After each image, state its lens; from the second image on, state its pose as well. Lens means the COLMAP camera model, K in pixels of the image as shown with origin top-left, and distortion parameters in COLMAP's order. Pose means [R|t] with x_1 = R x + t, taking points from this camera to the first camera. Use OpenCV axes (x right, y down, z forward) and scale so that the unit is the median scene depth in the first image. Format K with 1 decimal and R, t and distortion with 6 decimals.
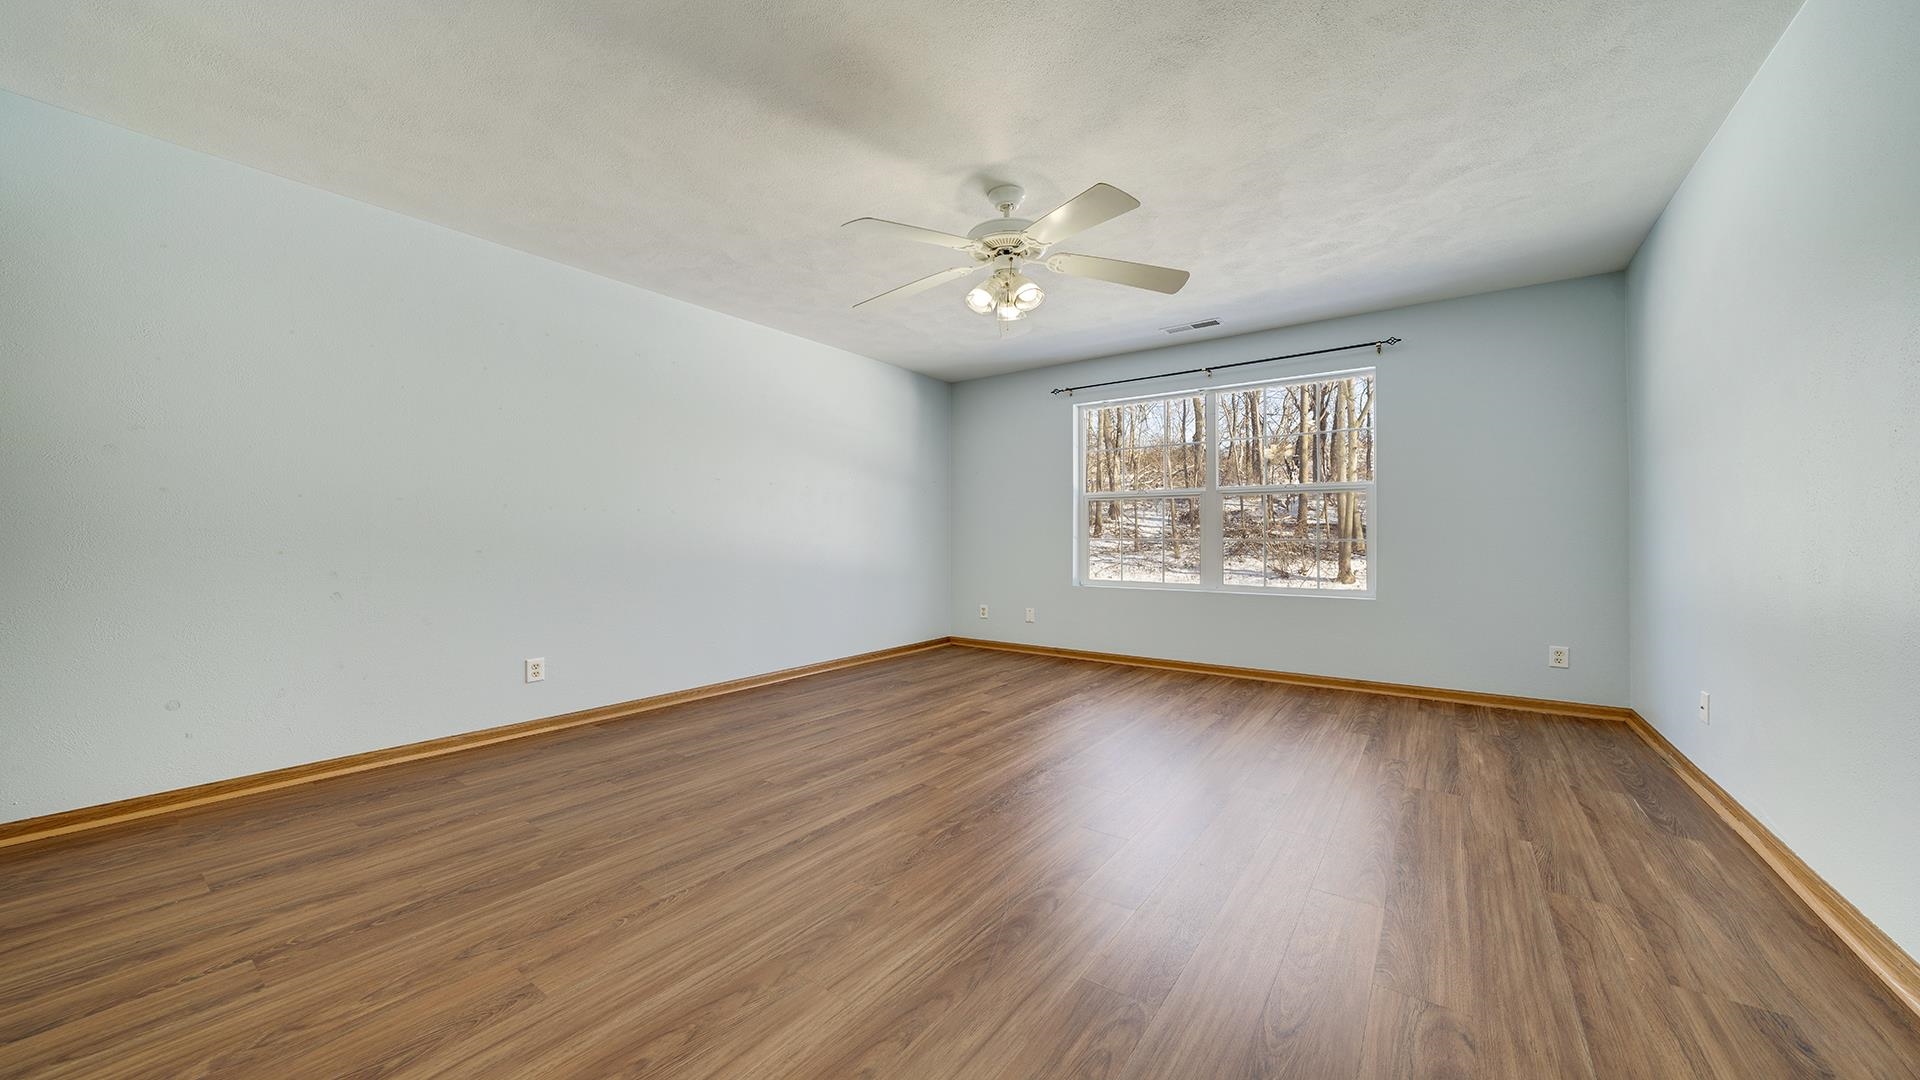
lens RADIAL K [[699.5, 0, 950.2], [0, 699.5, 539.9], [0, 0, 1]] dist [-0.001901, -0.000033]
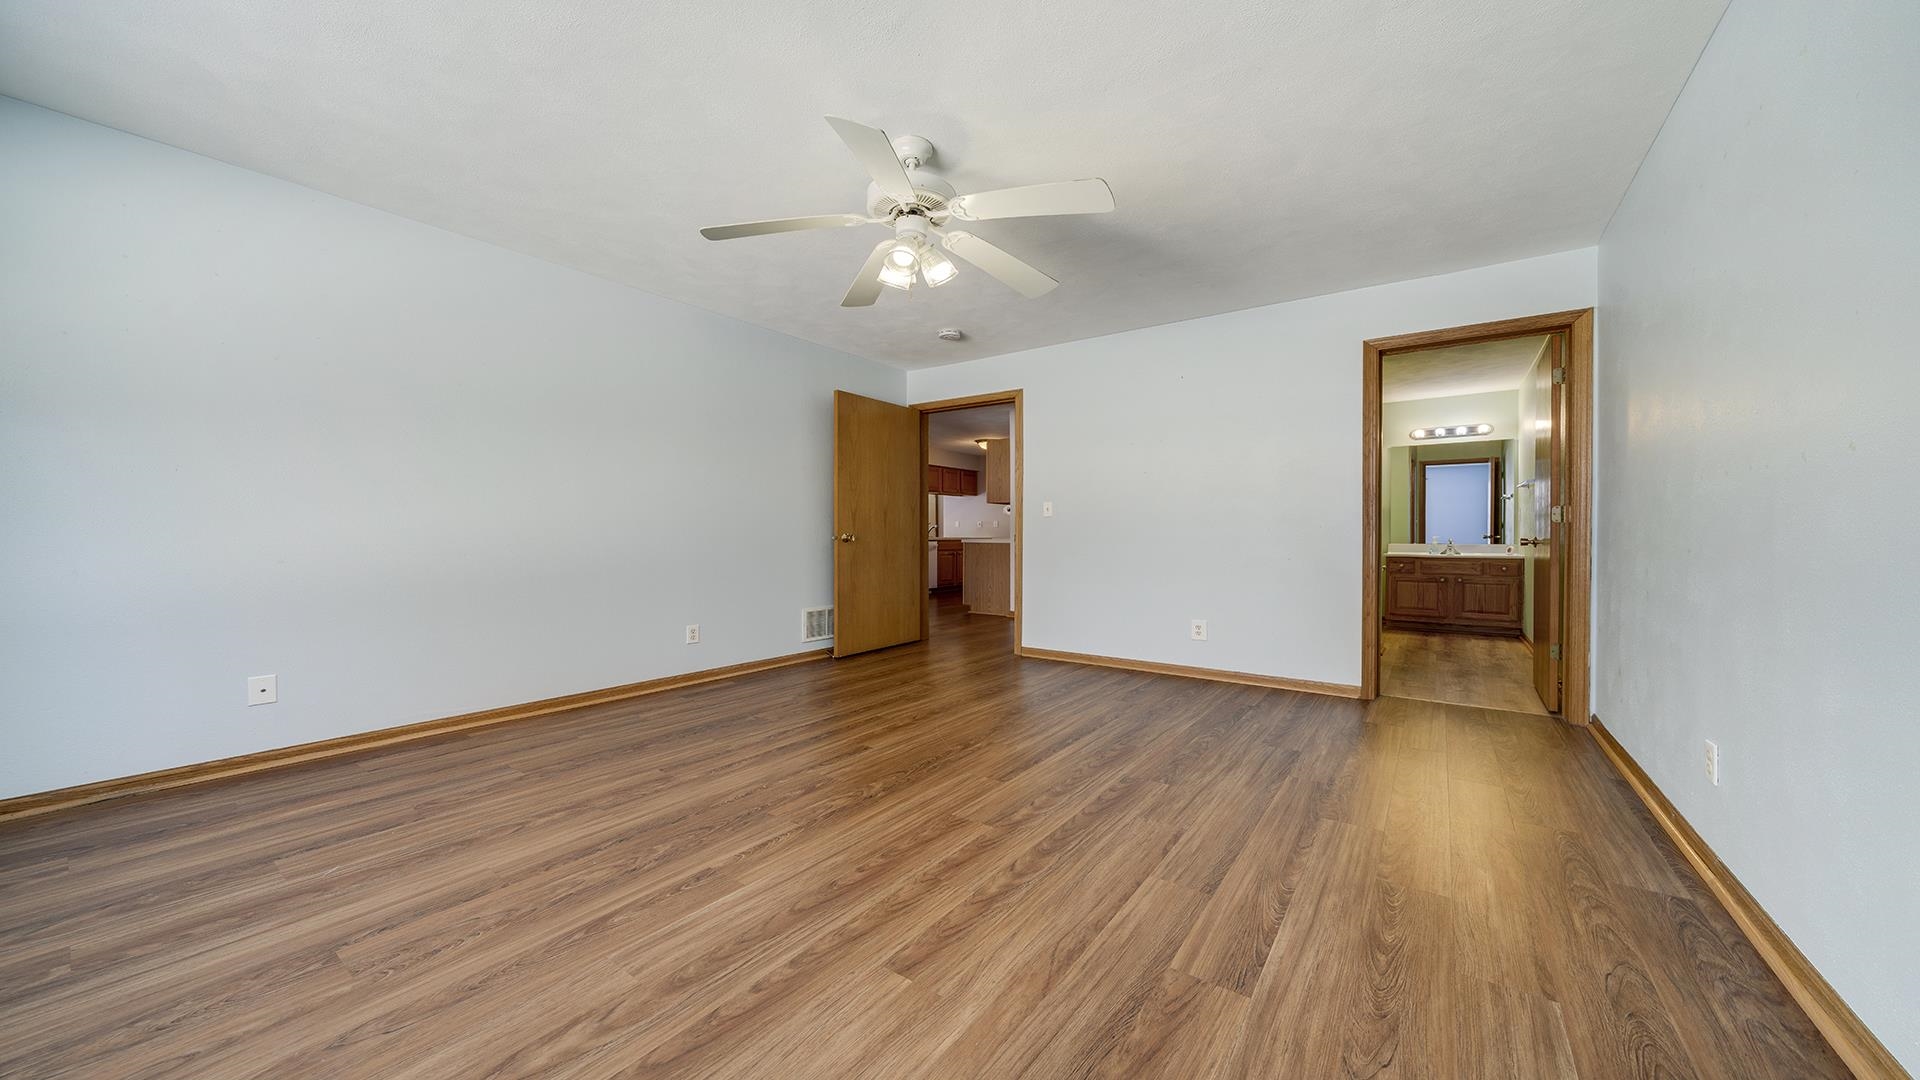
lens RADIAL K [[699.5, 0, 950.2], [0, 699.5, 539.9], [0, 0, 1]] dist [-0.001901, -0.000033]
pose [[-0.999999, -0.001227, 0.000710, 0.032045], [-0.001221, 0.999964, 0.008403, 0.001076], [-0.000720, 0.008402, -0.999964, 1.917106]]
